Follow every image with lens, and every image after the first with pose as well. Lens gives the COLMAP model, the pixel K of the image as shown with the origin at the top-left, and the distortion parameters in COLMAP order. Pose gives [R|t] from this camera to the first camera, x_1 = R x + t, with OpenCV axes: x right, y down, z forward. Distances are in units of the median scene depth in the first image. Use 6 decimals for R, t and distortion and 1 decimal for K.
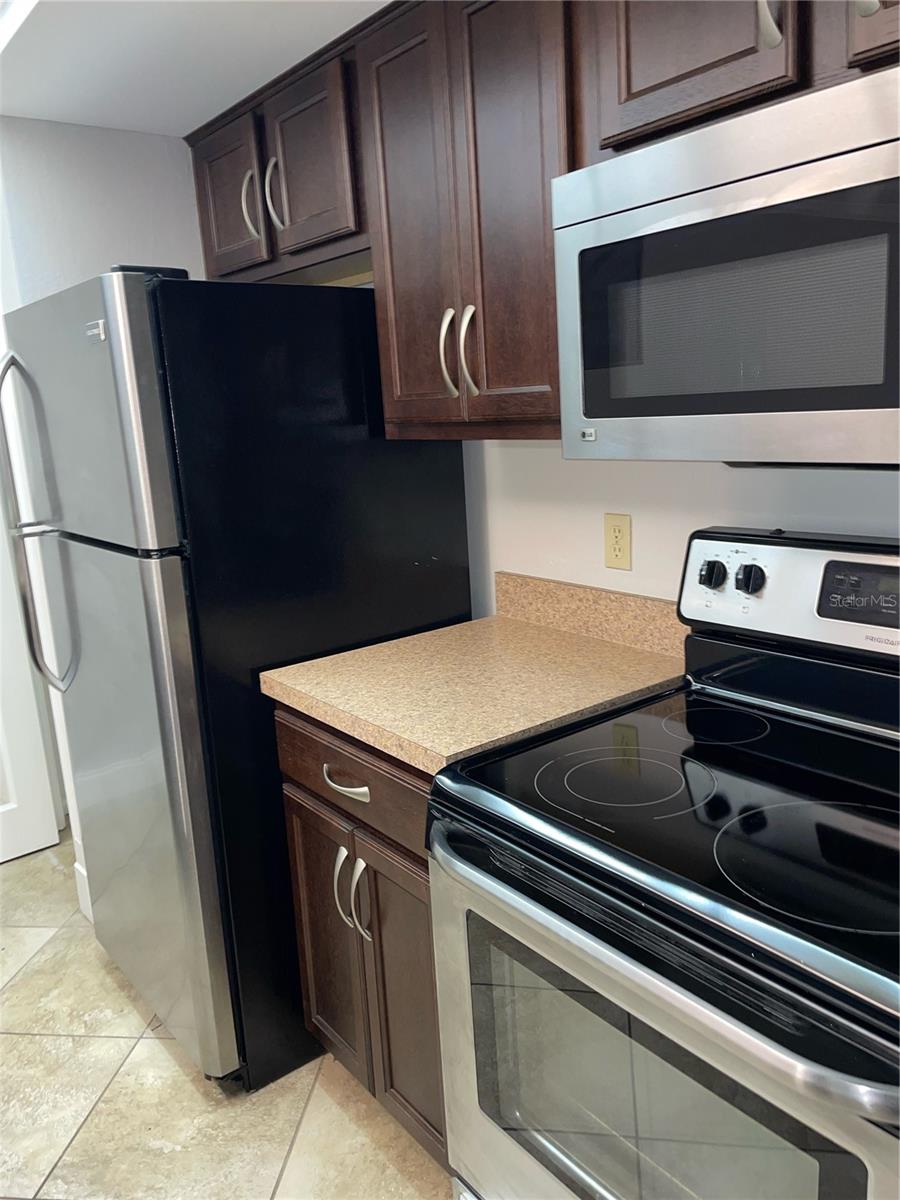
lens RADIAL K [[907.2, 0, 462.3], [0, 907.2, 590.0], [0, 0, 1]] dist [0.070920, -0.098117]
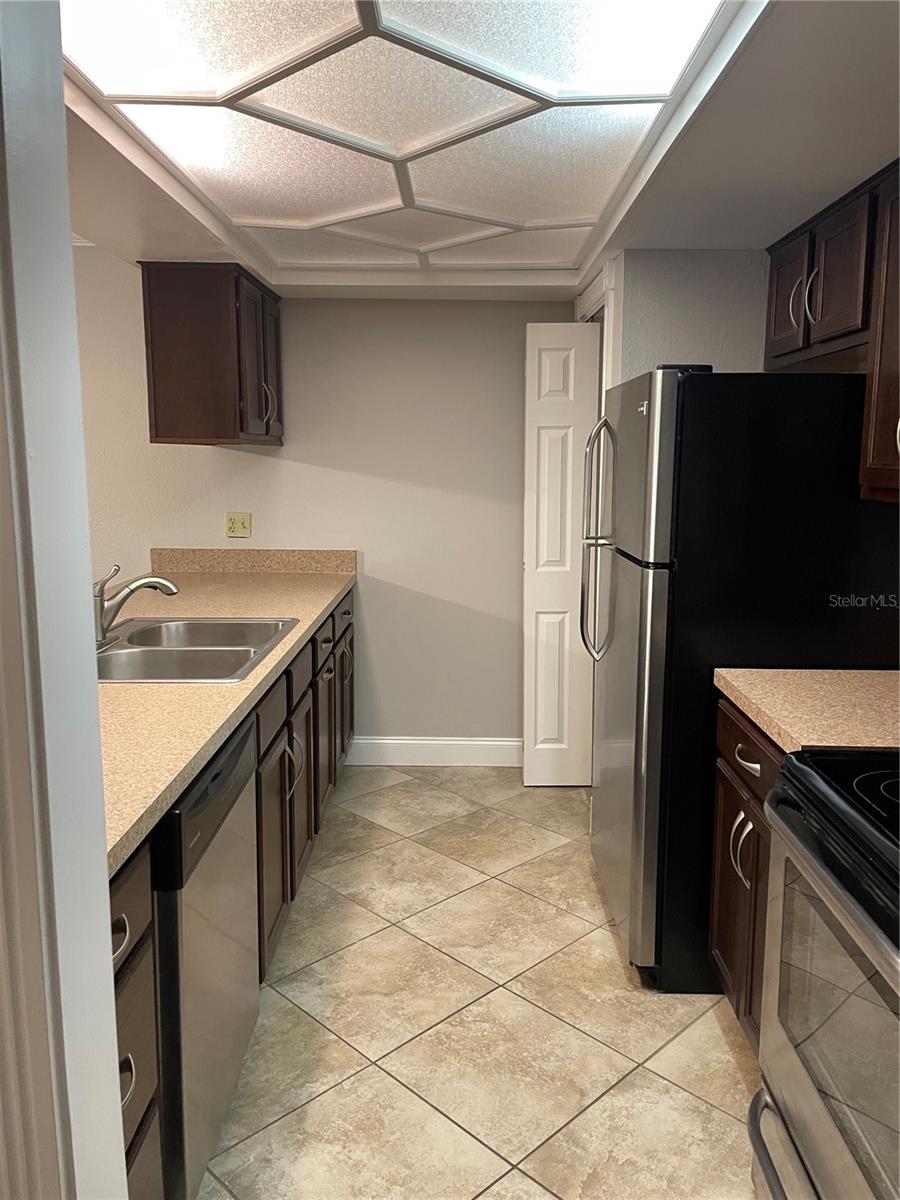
lens RADIAL K [[907.2, 0, 452.2], [0, 907.2, 599.4], [0, 0, 1]] dist [0.070920, -0.098117]
pose [[0.768807, 0.159502, -0.619269, 0.273937], [-0.179432, 0.983297, 0.030503, 0.021203], [0.613791, 0.087665, 0.784586, -0.254460]]
